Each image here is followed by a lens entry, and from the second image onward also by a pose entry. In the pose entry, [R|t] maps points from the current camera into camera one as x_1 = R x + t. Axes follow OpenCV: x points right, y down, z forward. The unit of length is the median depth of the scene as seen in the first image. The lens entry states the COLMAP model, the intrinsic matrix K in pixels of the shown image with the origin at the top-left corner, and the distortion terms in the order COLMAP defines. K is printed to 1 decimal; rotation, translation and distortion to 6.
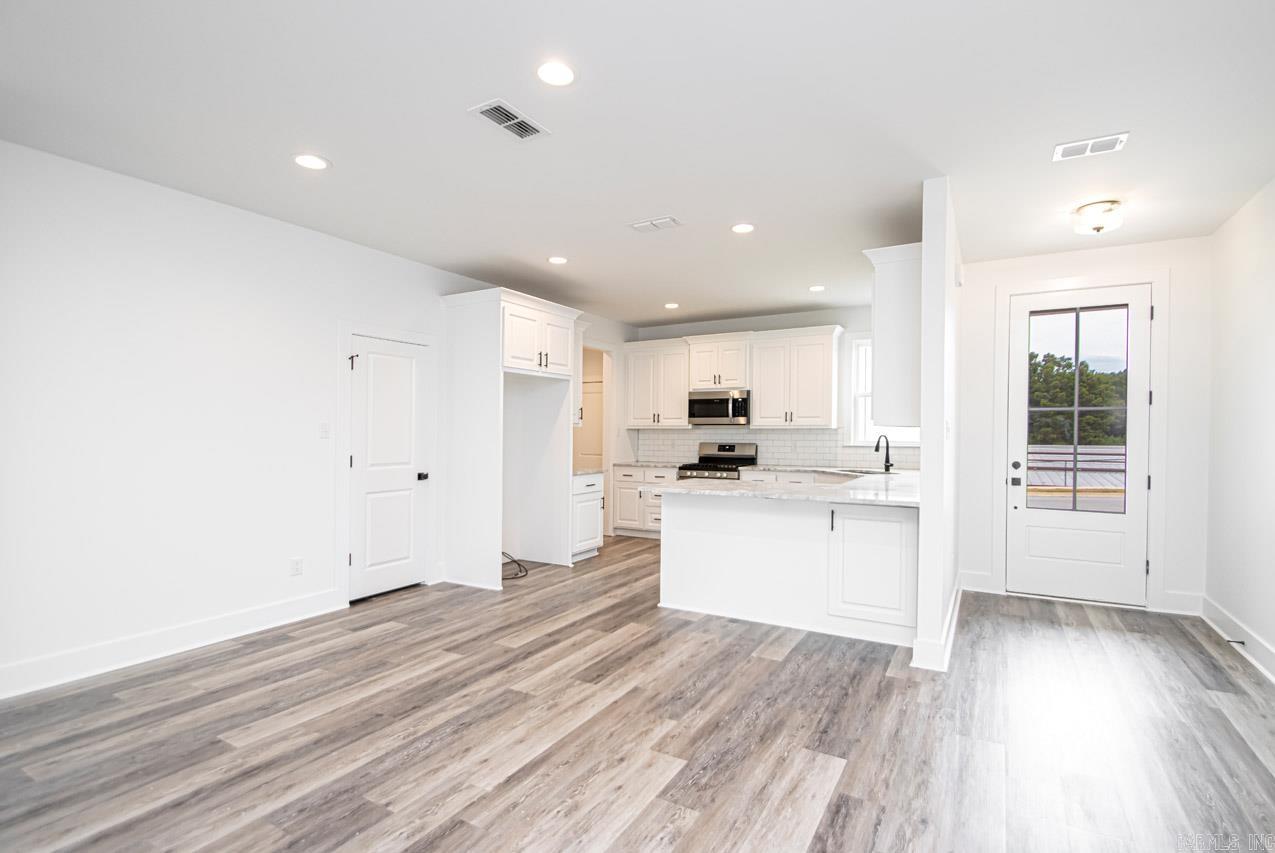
lens RADIAL K [[610.8, 0, 657.8], [0, 610.8, 432.4], [0, 0, 1]] dist [0.019338, -0.019240]
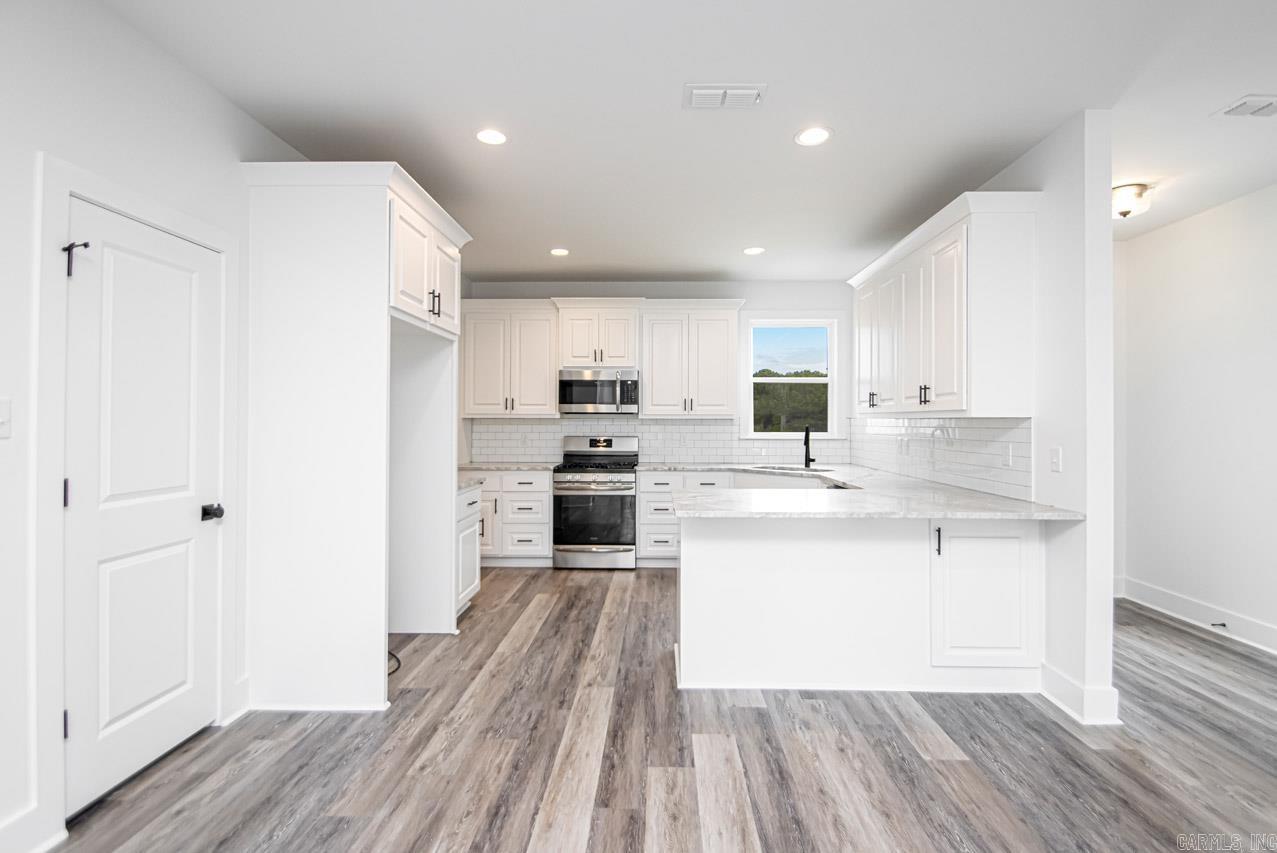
lens RADIAL K [[616.7, 0, 654.1], [0, 616.7, 420.8], [0, 0, 1]] dist [0.021909, -0.022154]
pose [[0.882763, 0.002771, 0.469811, -0.424883], [-0.002023, 0.999996, -0.002098, -0.002875], [-0.469815, 0.000902, 0.882765, 0.538947]]
